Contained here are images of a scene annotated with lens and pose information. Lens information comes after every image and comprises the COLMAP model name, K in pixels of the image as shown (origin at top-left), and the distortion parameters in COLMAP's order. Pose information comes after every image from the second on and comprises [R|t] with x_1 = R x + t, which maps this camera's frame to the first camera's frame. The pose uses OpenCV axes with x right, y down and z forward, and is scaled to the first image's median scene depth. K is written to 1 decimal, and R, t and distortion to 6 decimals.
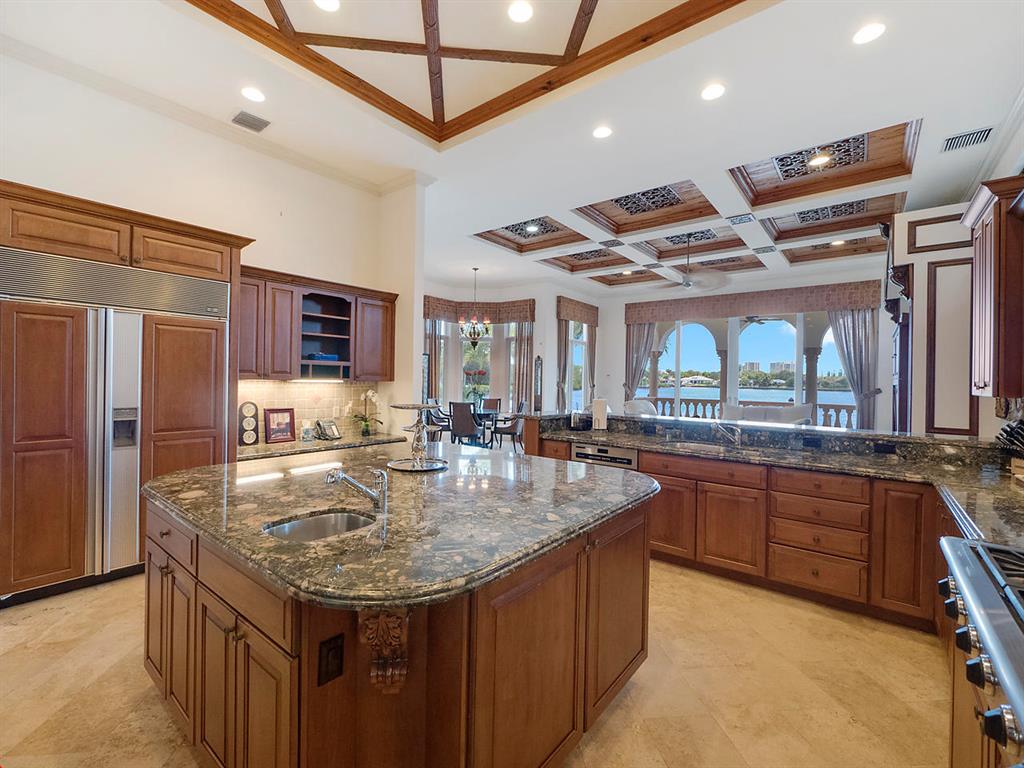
lens RADIAL K [[441.4, 0, 512.0], [0, 441.4, 384.0], [0, 0, 1]] dist [0.002660, 0.000241]
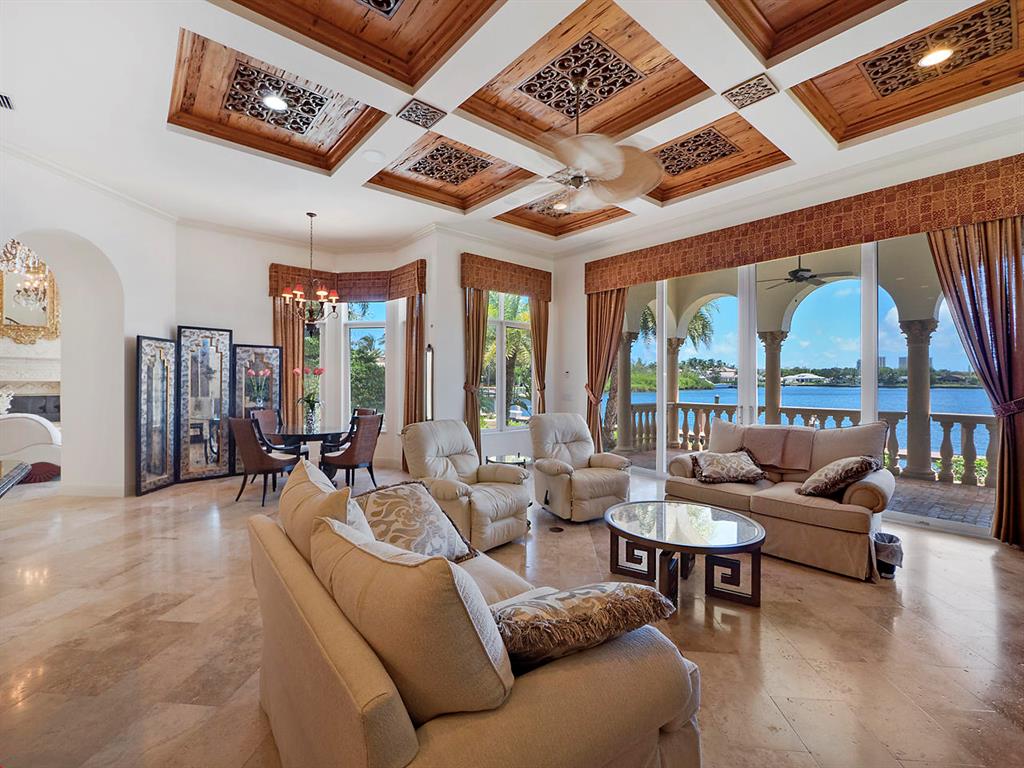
lens RADIAL K [[450.5, 0, 501.6], [0, 450.5, 382.9], [0, 0, 1]] dist [-0.002729, -0.000168]
pose [[0.981877, -0.016356, -0.188814, 0.284727], [0.014271, 0.999821, -0.012396, 0.003412], [0.188983, 0.009477, 0.981935, 0.349904]]
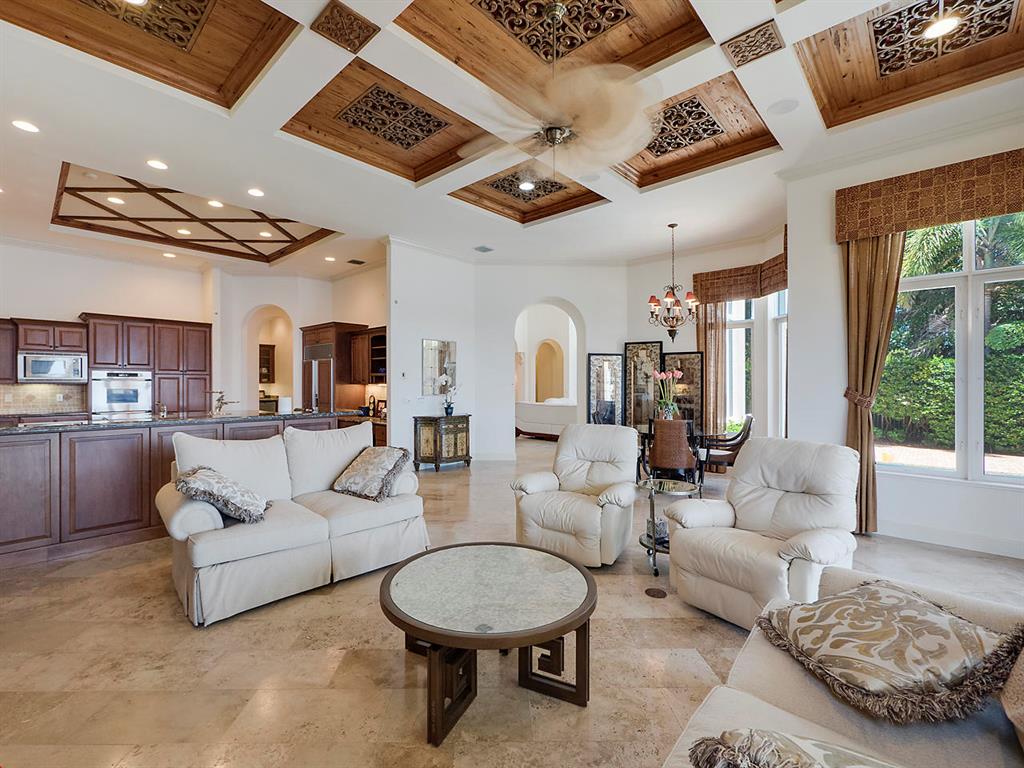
lens RADIAL K [[450.5, 0, 501.6], [0, 450.5, 382.9], [0, 0, 1]] dist [-0.002729, -0.000168]
pose [[-0.079979, -0.014215, -0.996695, 0.564525], [-0.019605, 0.999727, -0.012685, -0.000813], [0.996604, 0.018525, -0.080236, 0.709912]]
